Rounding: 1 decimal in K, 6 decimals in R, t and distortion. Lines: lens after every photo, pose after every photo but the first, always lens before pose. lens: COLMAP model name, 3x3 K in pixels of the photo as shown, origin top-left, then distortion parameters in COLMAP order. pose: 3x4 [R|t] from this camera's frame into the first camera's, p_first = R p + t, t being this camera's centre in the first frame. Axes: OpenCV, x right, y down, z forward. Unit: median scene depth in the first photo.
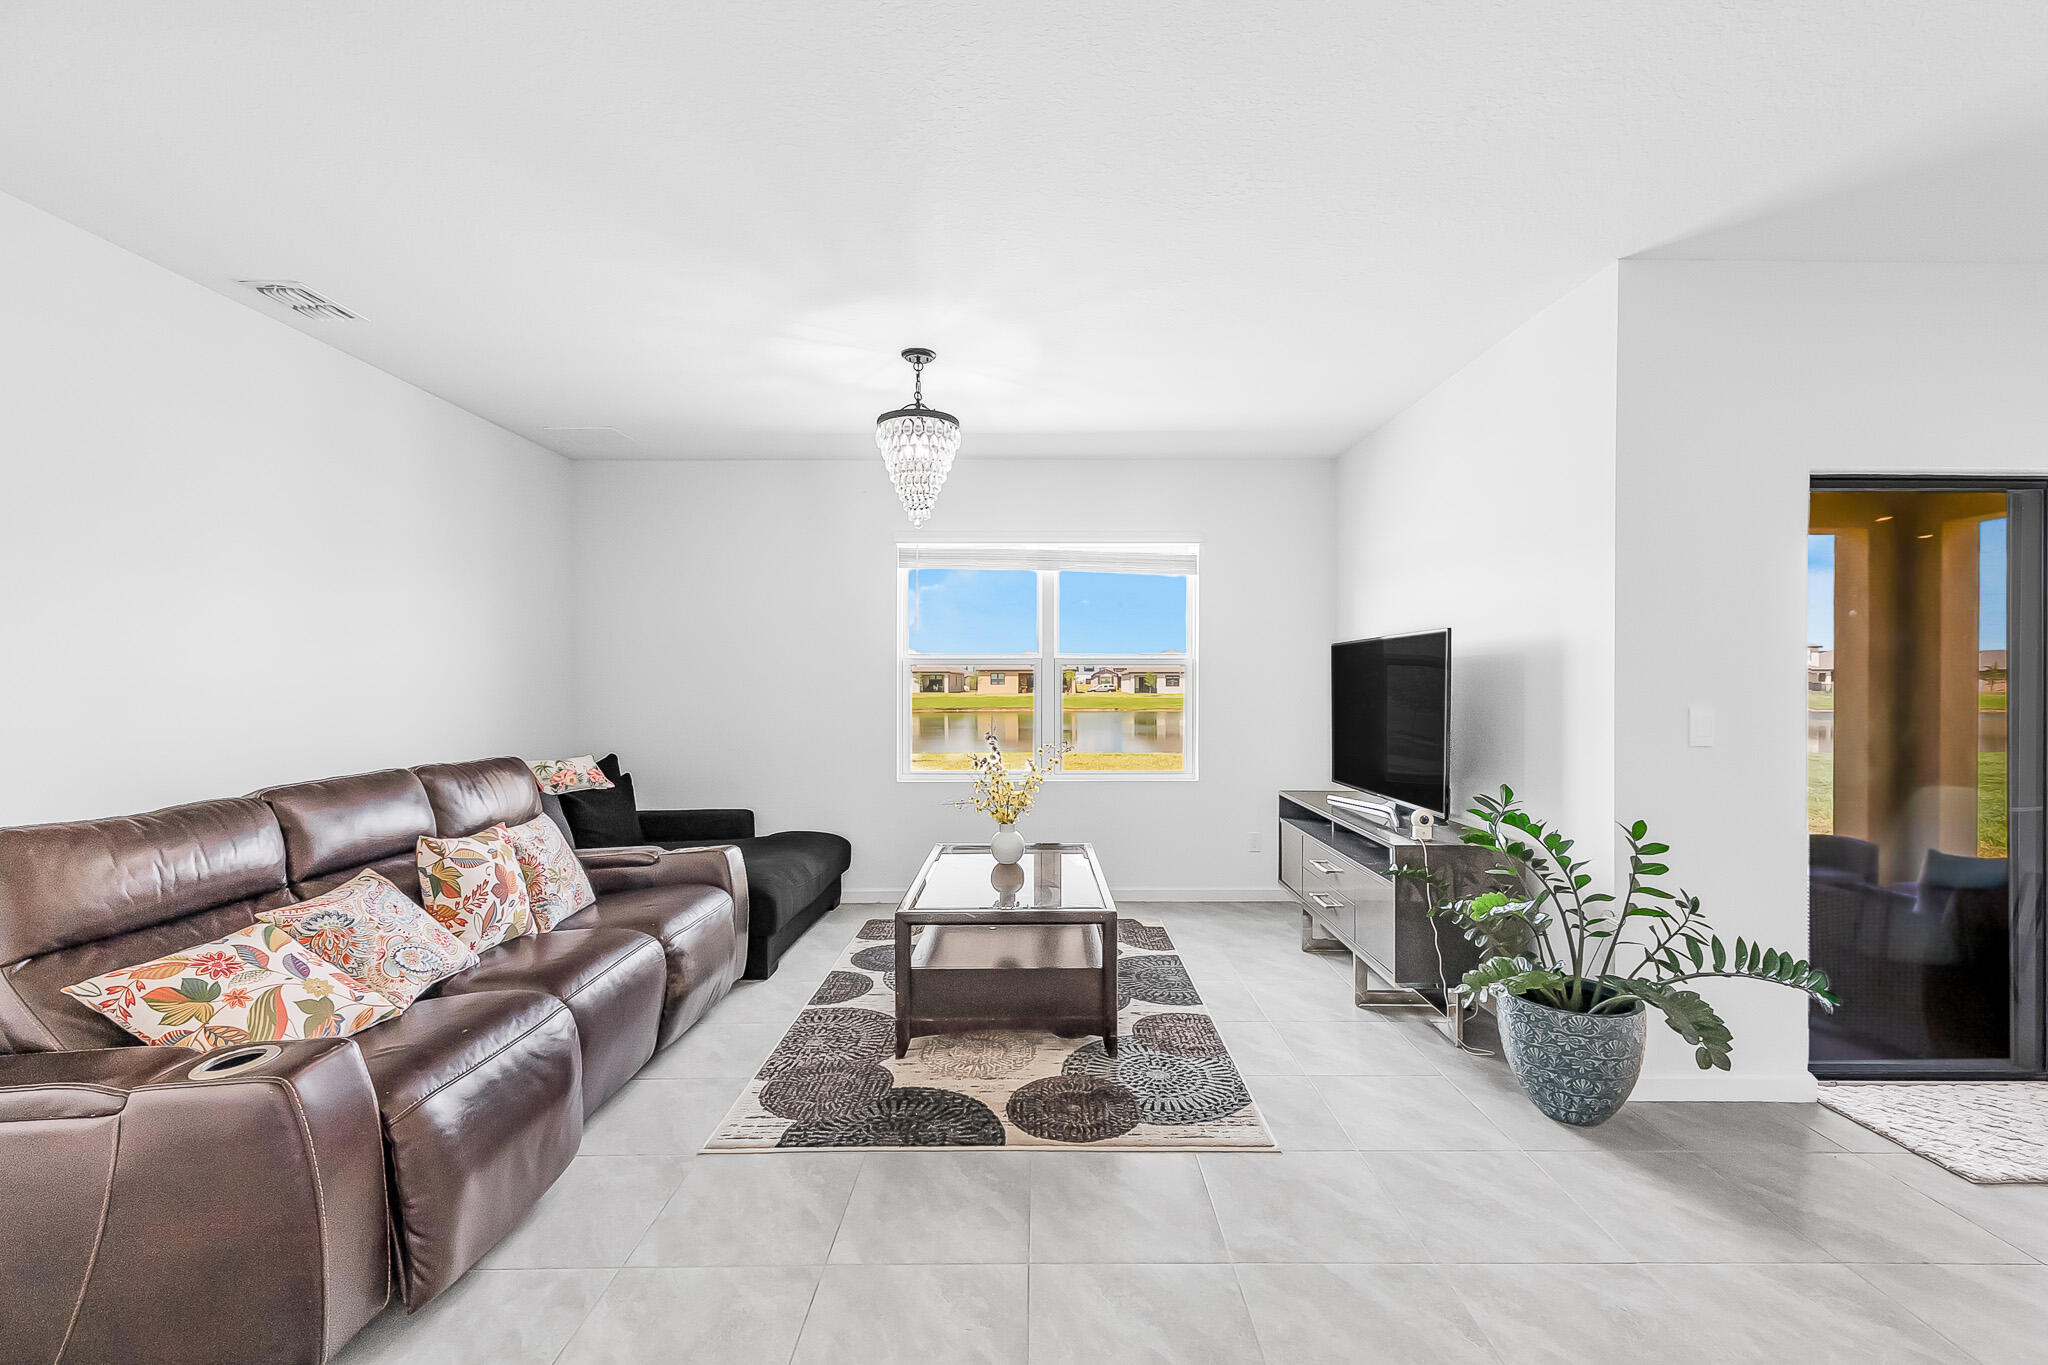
lens RADIAL K [[866.6, 0, 1044.3], [0, 866.6, 689.9], [0, 0, 1]] dist [0.007826, -0.000066]
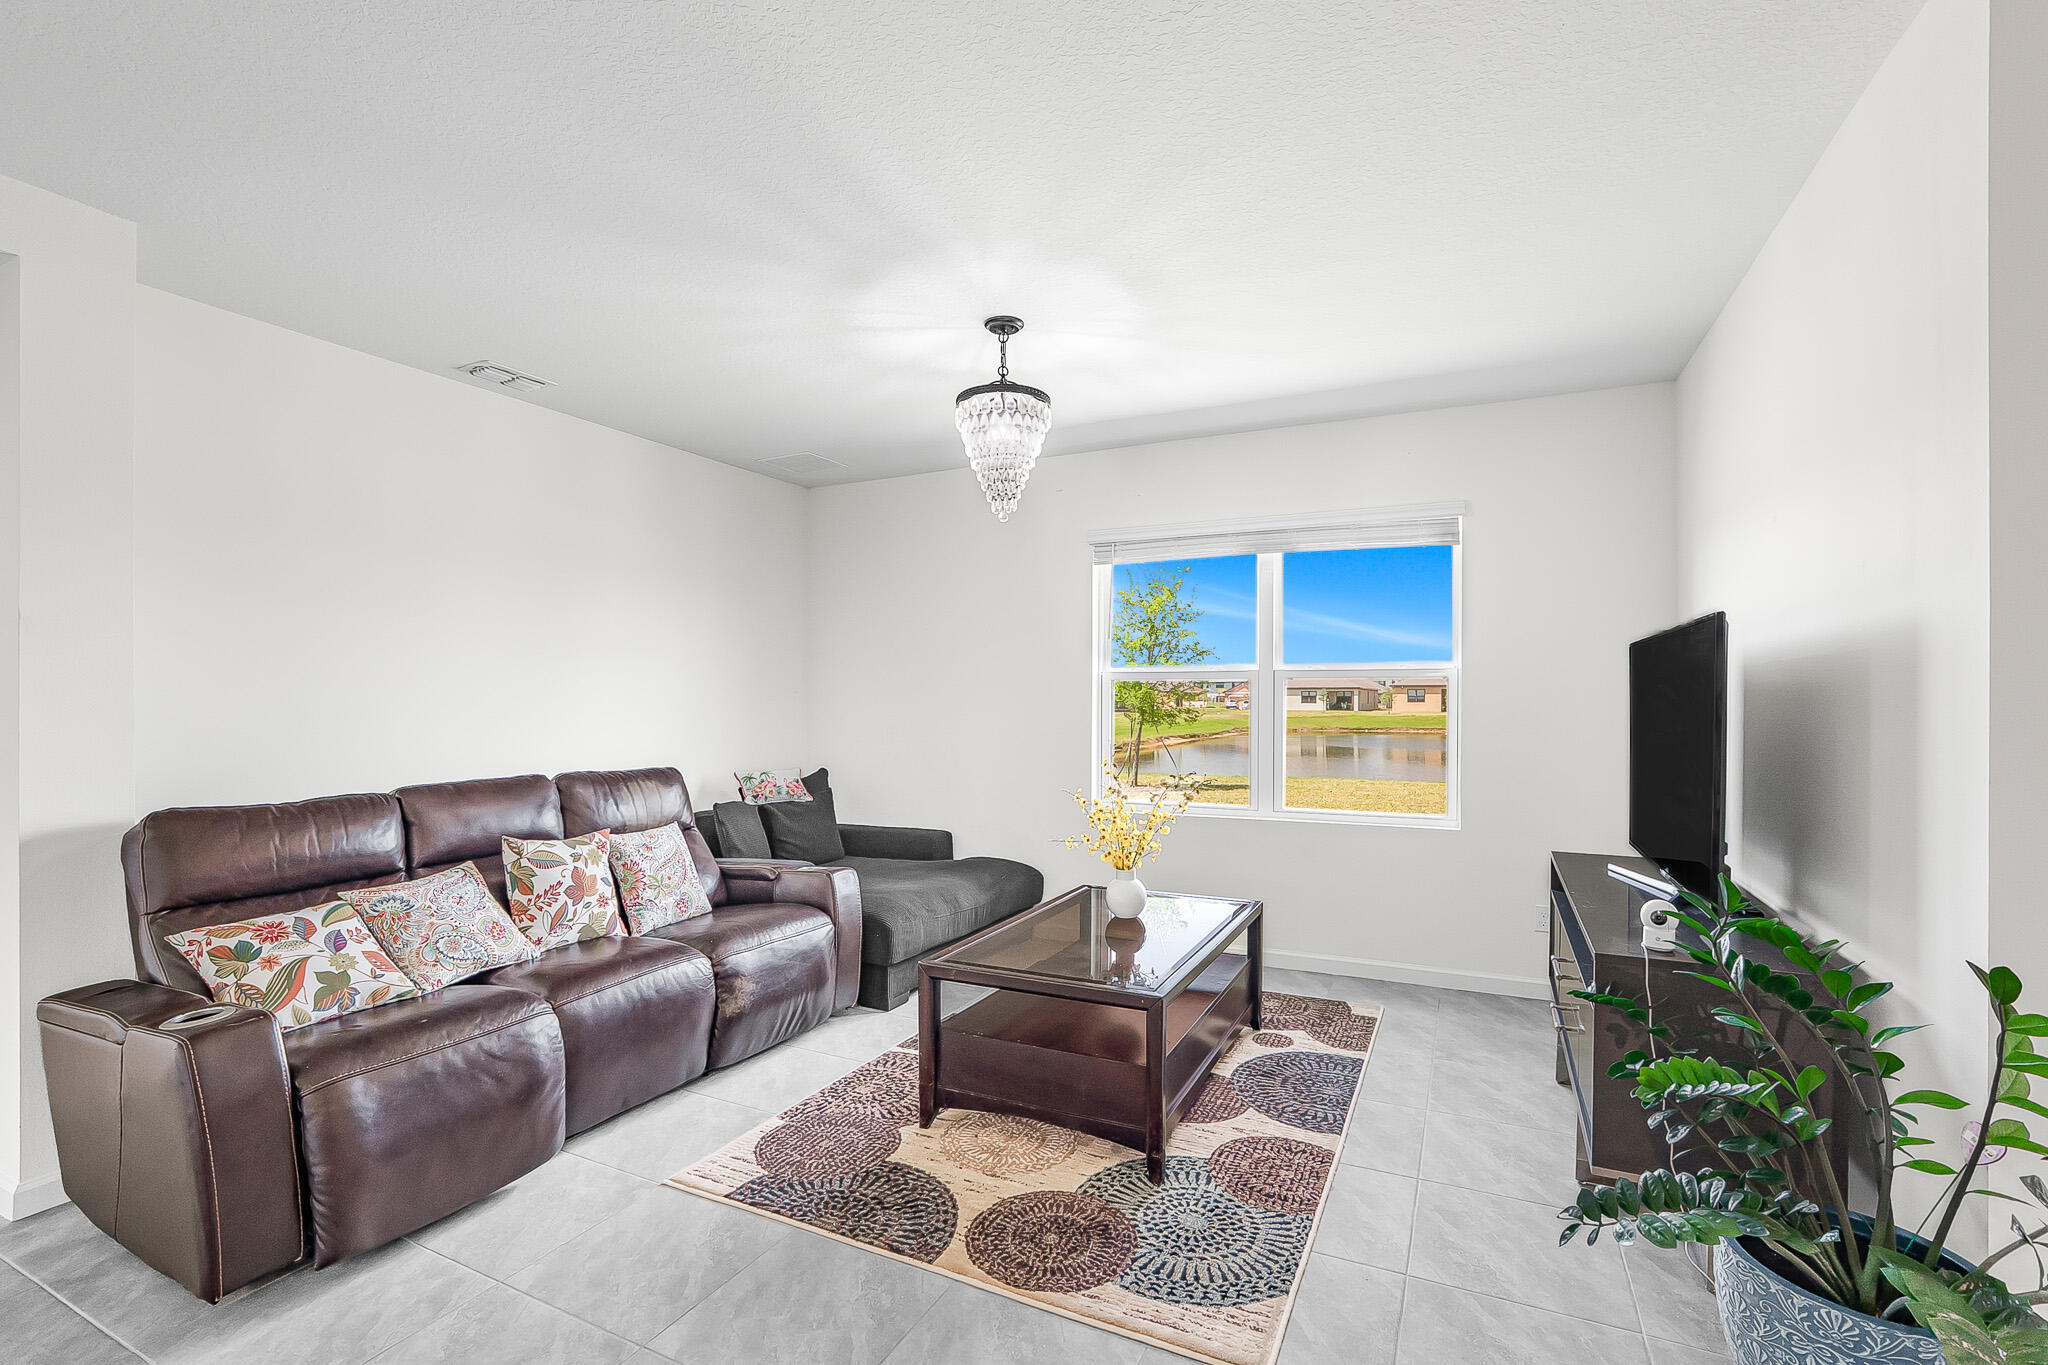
lens RADIAL K [[917.0, 0, 1028.1], [0, 917.0, 700.7], [0, 0, 1]] dist [-0.041588, 0.017028]
pose [[0.896166, 0.002189, -0.443715, 0.375638], [-0.005430, 0.999967, -0.006033, -0.001371], [0.443687, 0.007816, 0.896148, 0.248634]]
